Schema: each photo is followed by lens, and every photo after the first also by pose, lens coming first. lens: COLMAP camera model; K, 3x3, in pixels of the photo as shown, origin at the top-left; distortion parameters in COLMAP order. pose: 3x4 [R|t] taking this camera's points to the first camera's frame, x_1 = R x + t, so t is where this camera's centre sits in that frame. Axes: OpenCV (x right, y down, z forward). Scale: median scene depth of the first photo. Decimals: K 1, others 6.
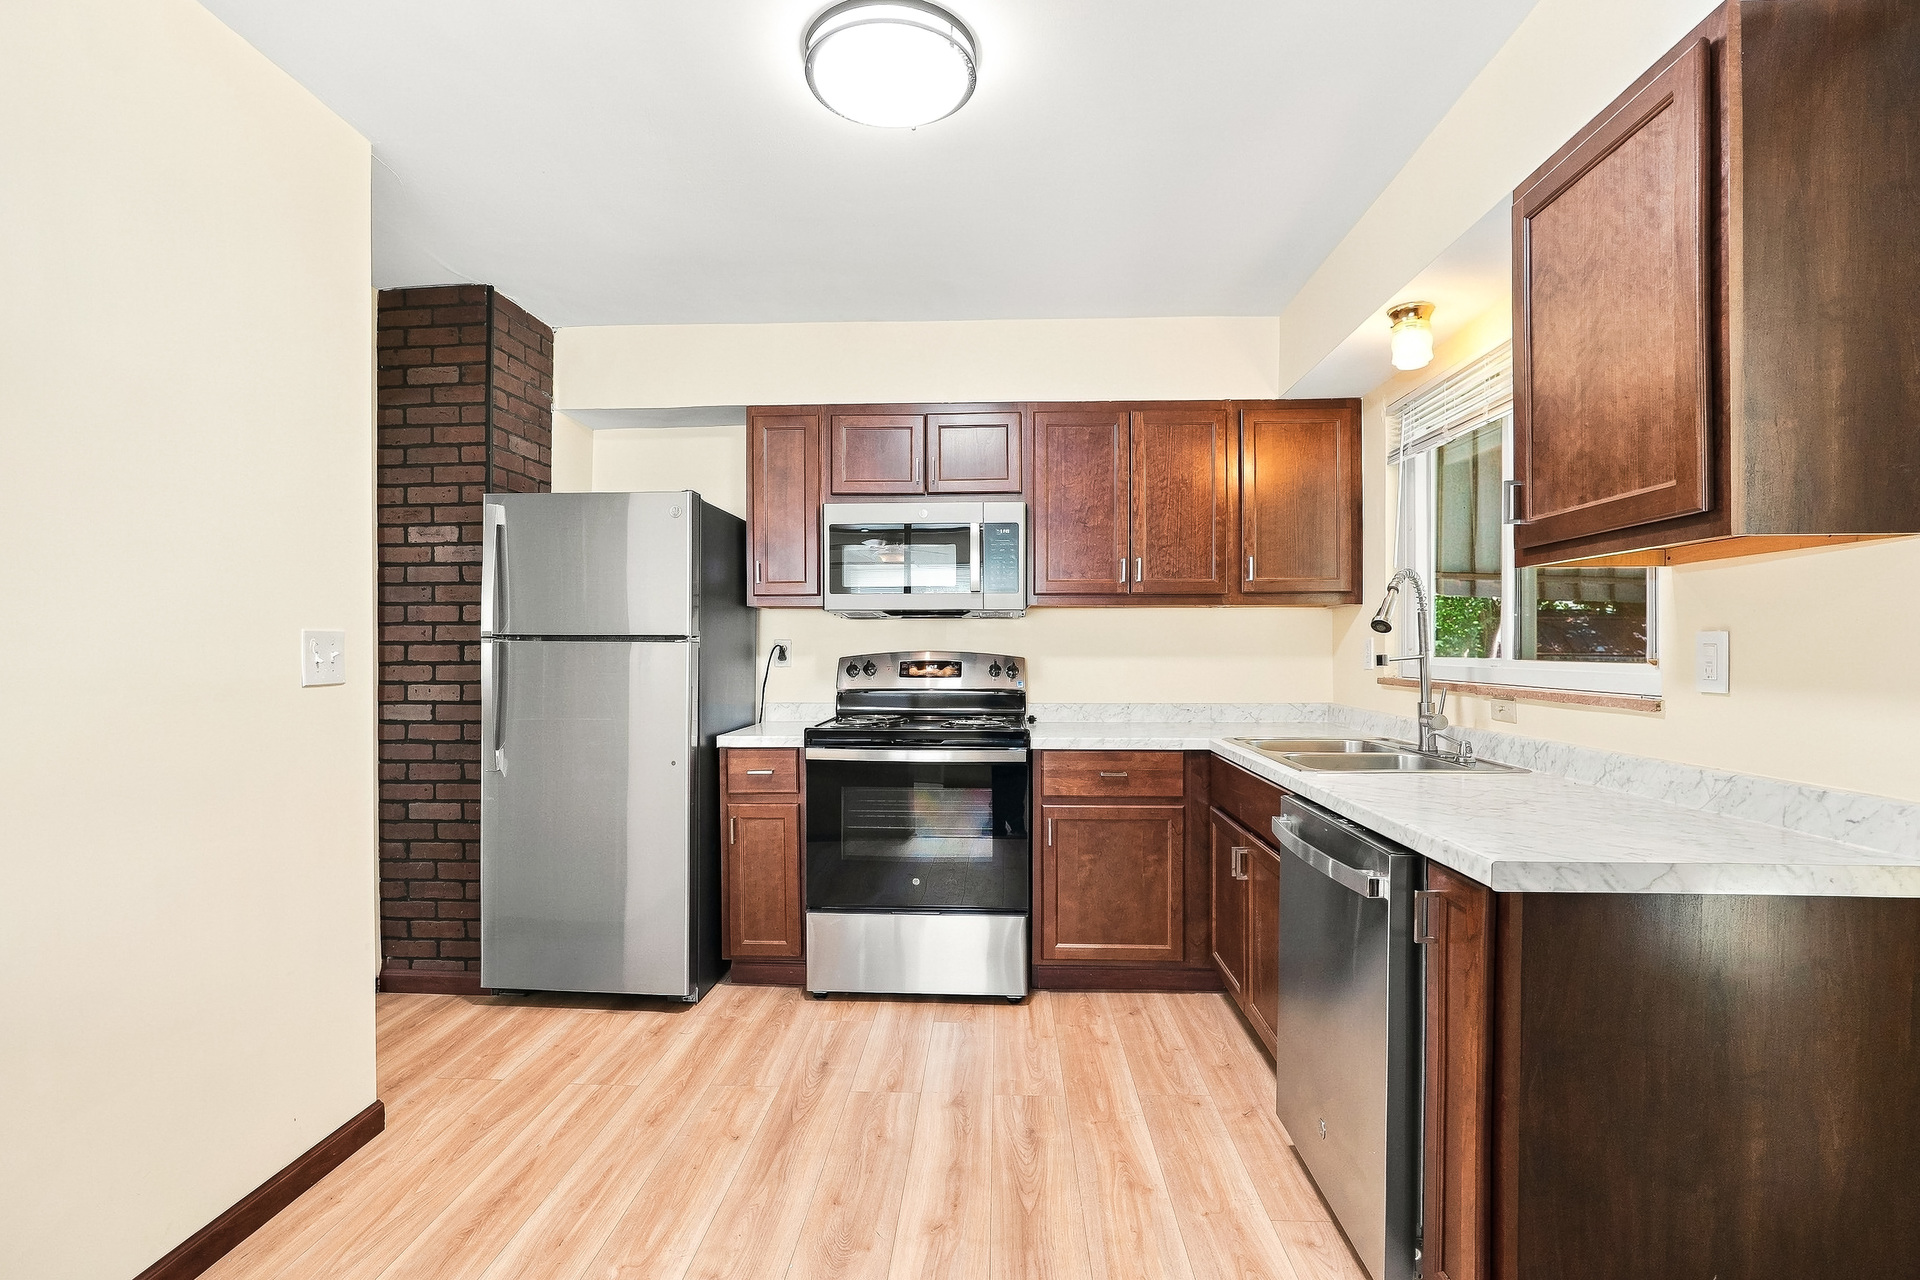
lens RADIAL K [[906.8, 0, 959.1], [0, 906.8, 659.7], [0, 0, 1]] dist [-0.001623, 0.000386]
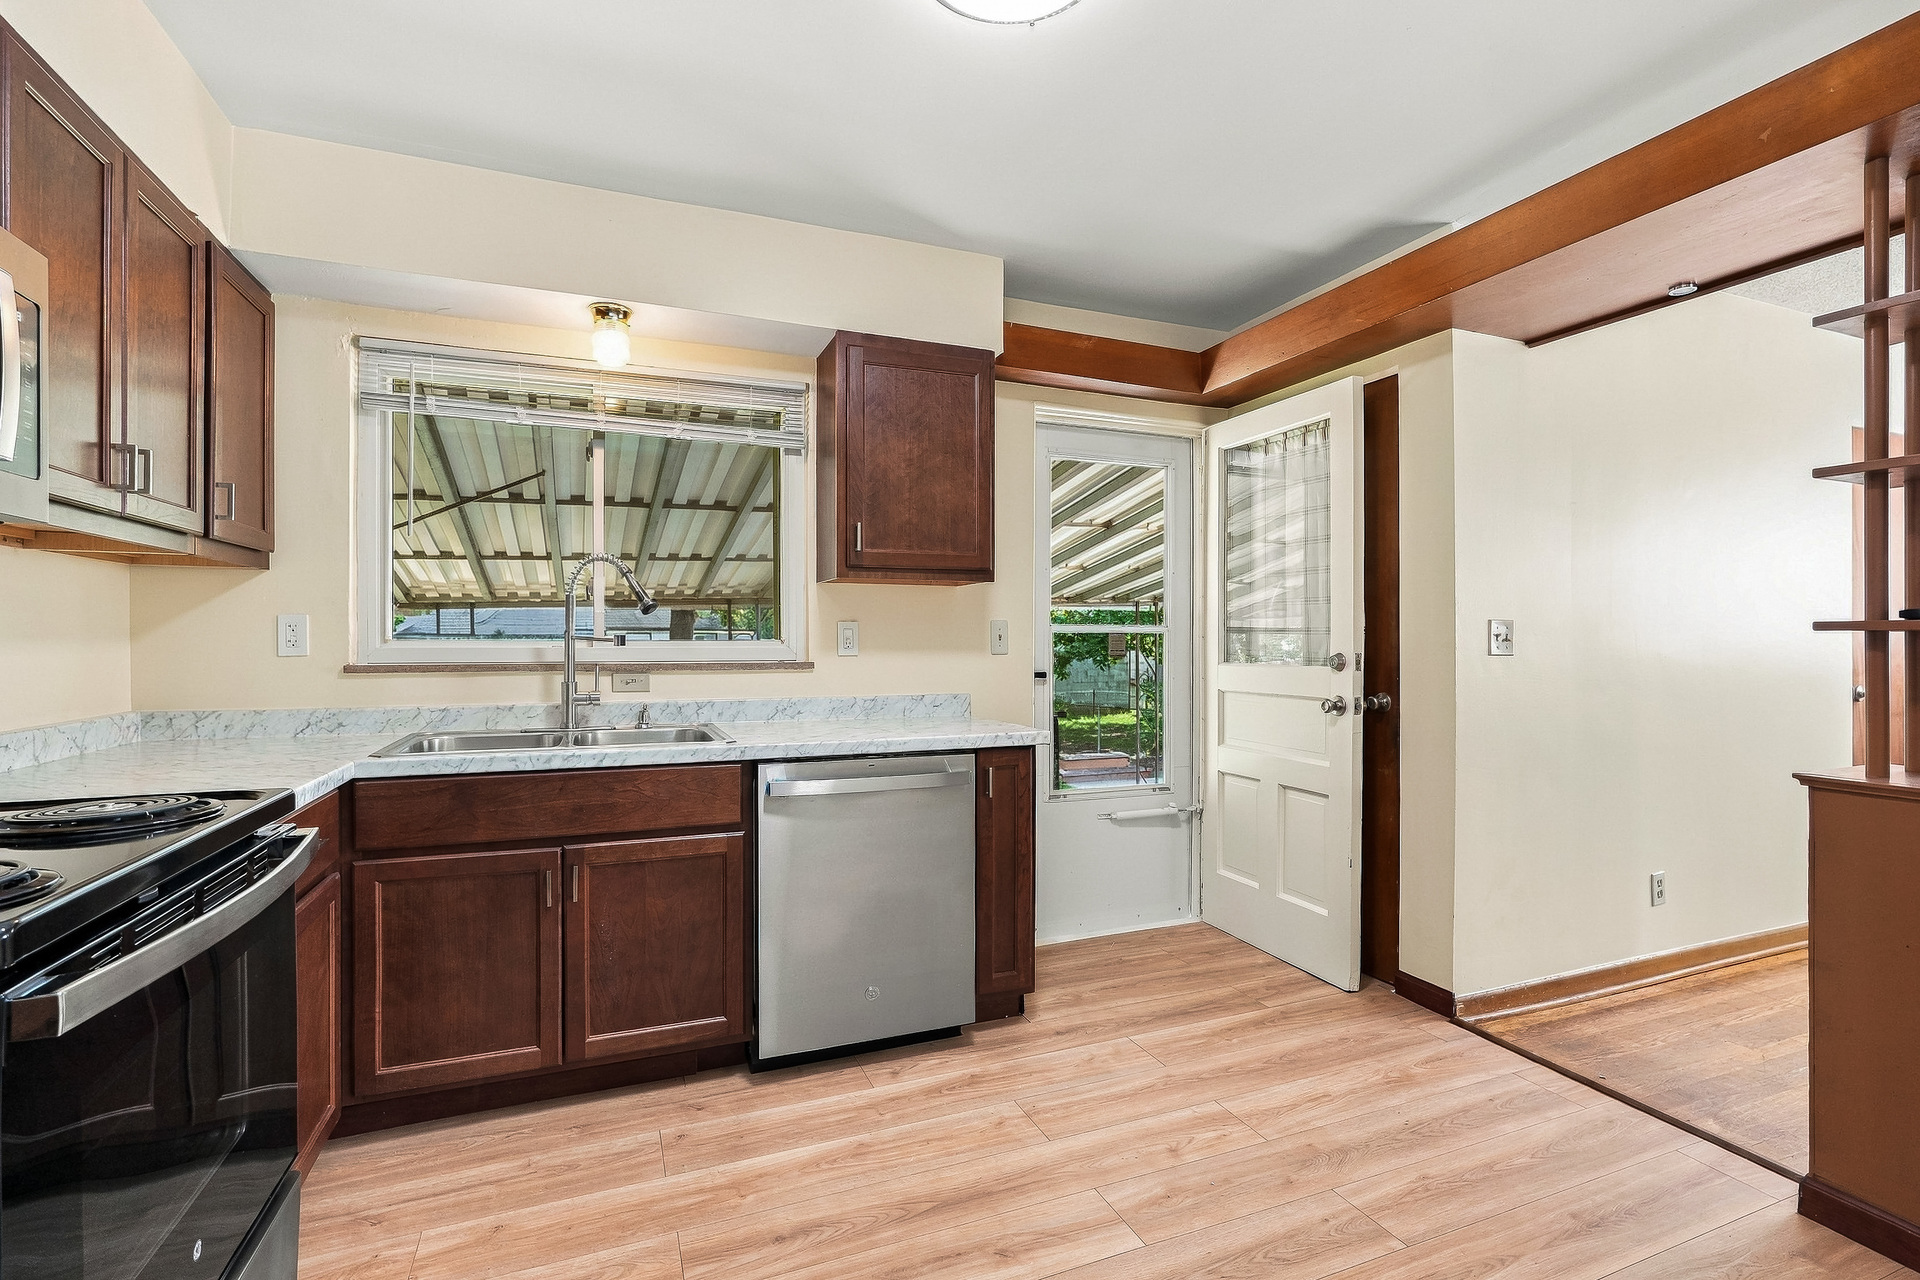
lens RADIAL K [[897.9, 0, 960.0], [0, 897.9, 640.0], [0, 0, 1]] dist [0.000028, 0.001313]
pose [[-0.420946, 0.001259, 0.907085, -0.514612], [0.011312, 0.999929, 0.003861, 0.000502], [-0.907015, 0.011886, -0.420930, 0.876738]]
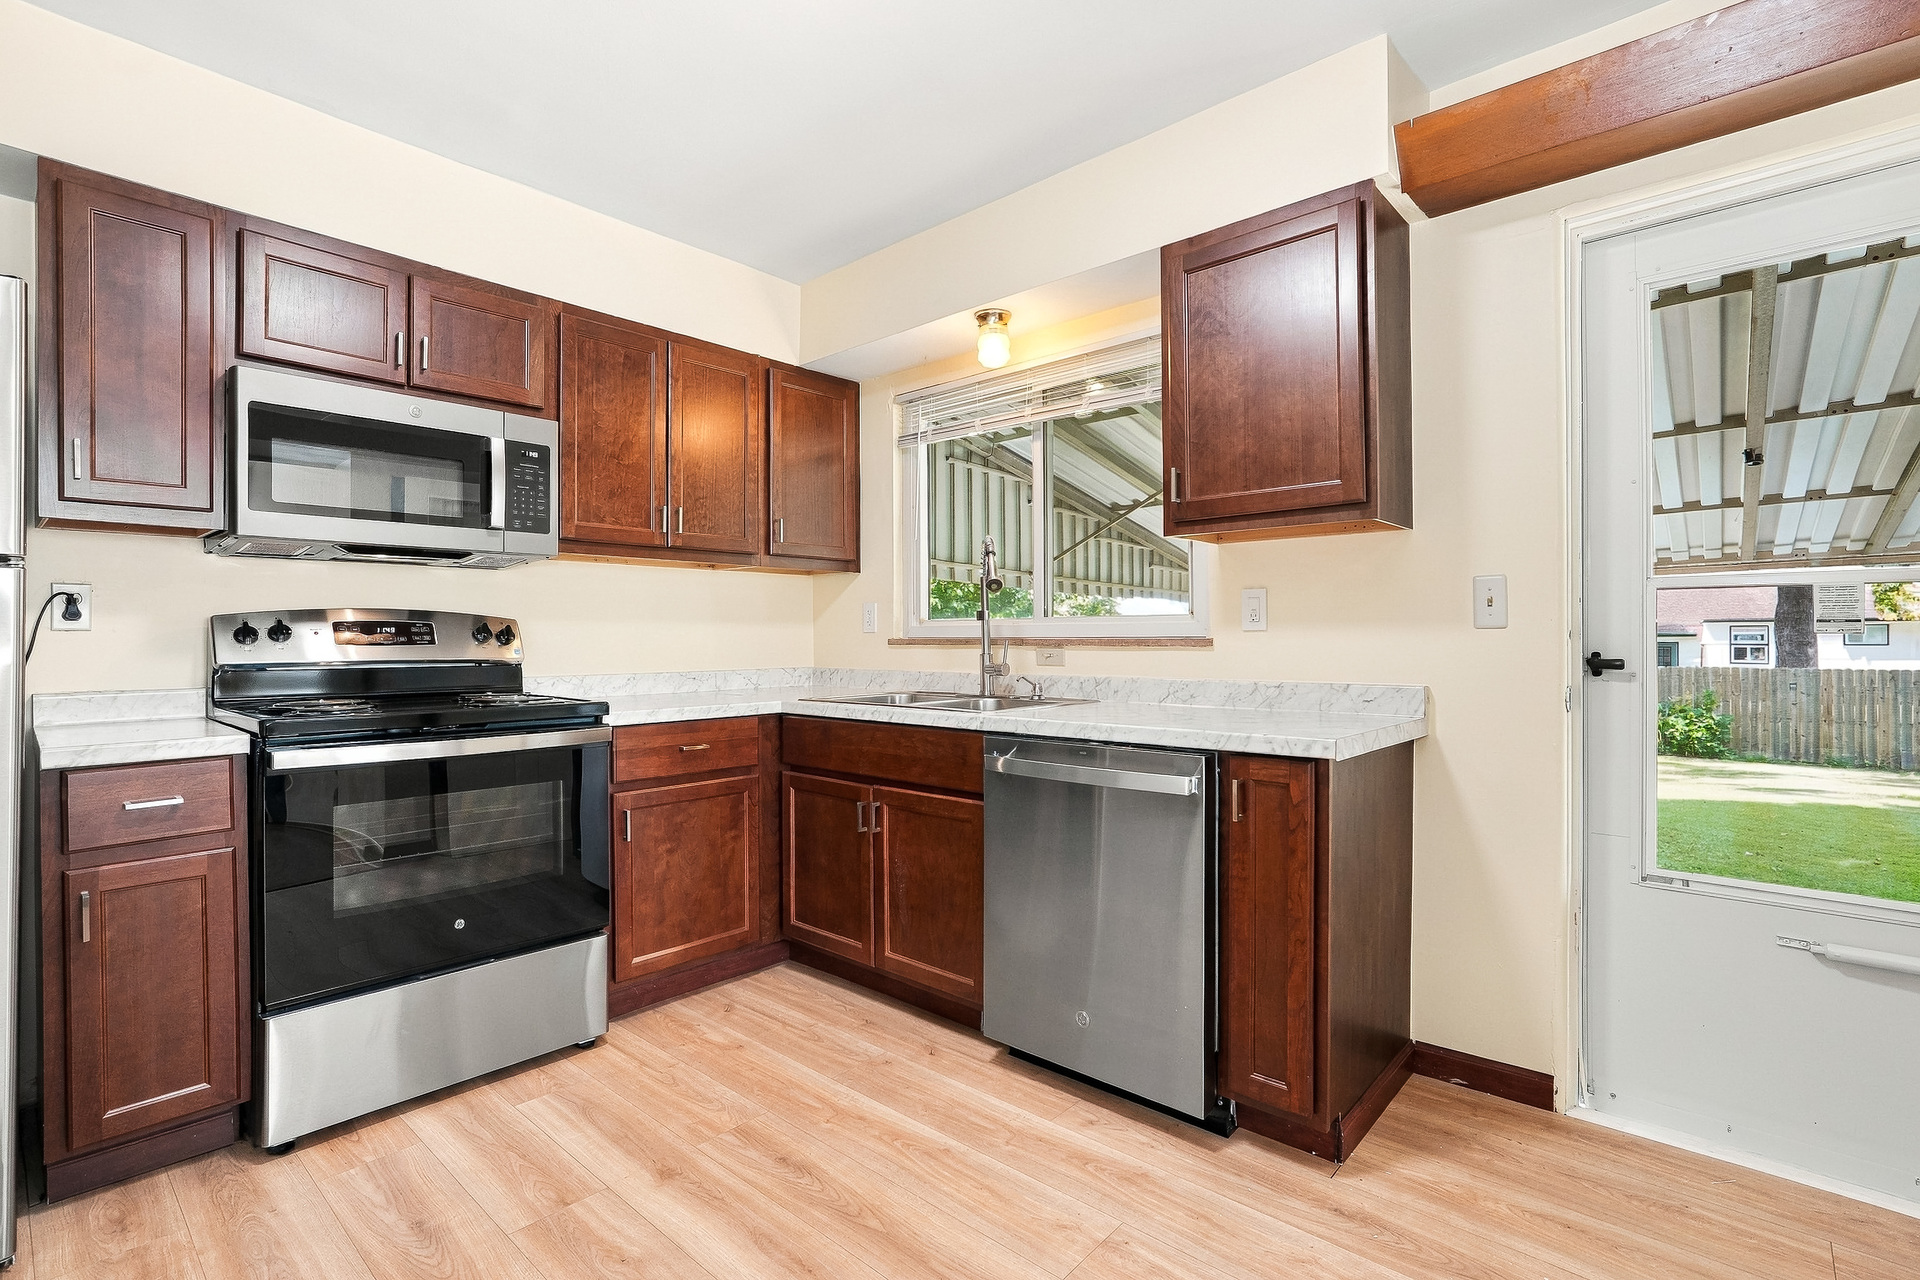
lens RADIAL K [[897.9, 0, 960.0], [0, 897.9, 640.0], [0, 0, 1]] dist [0.000028, 0.001313]
pose [[0.635089, -0.002061, 0.772436, -0.343717], [0.013399, 0.999875, -0.008349, 0.032721], [-0.772323, 0.015652, 0.635038, 0.246119]]
